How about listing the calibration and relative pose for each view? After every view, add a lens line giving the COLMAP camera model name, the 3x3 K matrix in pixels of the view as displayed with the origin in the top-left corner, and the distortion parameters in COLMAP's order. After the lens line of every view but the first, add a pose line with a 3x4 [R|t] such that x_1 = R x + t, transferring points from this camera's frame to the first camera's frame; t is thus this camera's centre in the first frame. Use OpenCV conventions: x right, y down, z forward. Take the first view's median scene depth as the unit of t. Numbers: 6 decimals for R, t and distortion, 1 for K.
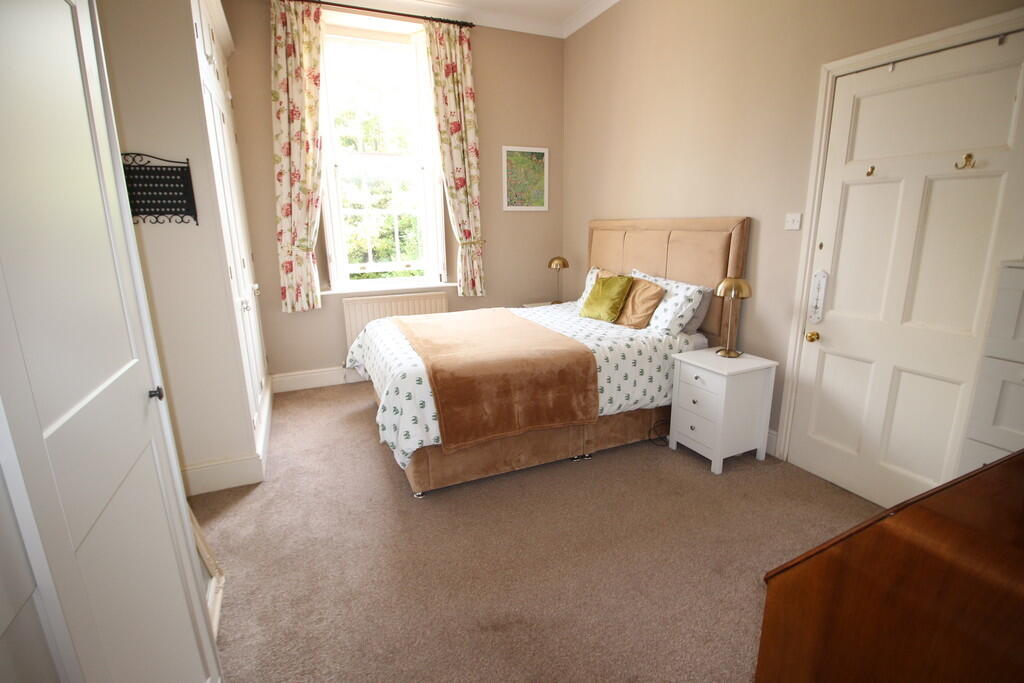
lens RADIAL K [[478.5, 0, 512.0], [0, 478.5, 341.5], [0, 0, 1]] dist [-0.002078, -0.000385]
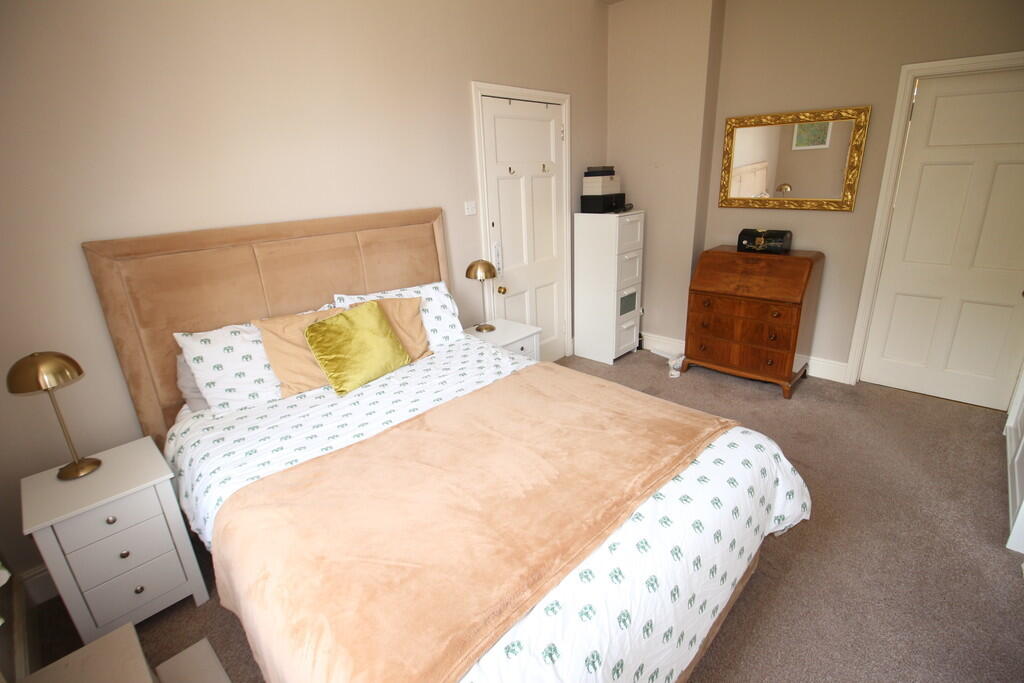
lens RADIAL K [[478.5, 0, 512.0], [0, 478.5, 341.5], [0, 0, 1]] dist [-0.002078, -0.000385]
pose [[-0.368628, -0.285375, 0.884689, -0.659831], [0.263500, 0.880597, 0.393849, -0.433474], [-0.891449, 0.378299, -0.249416, 1.439561]]
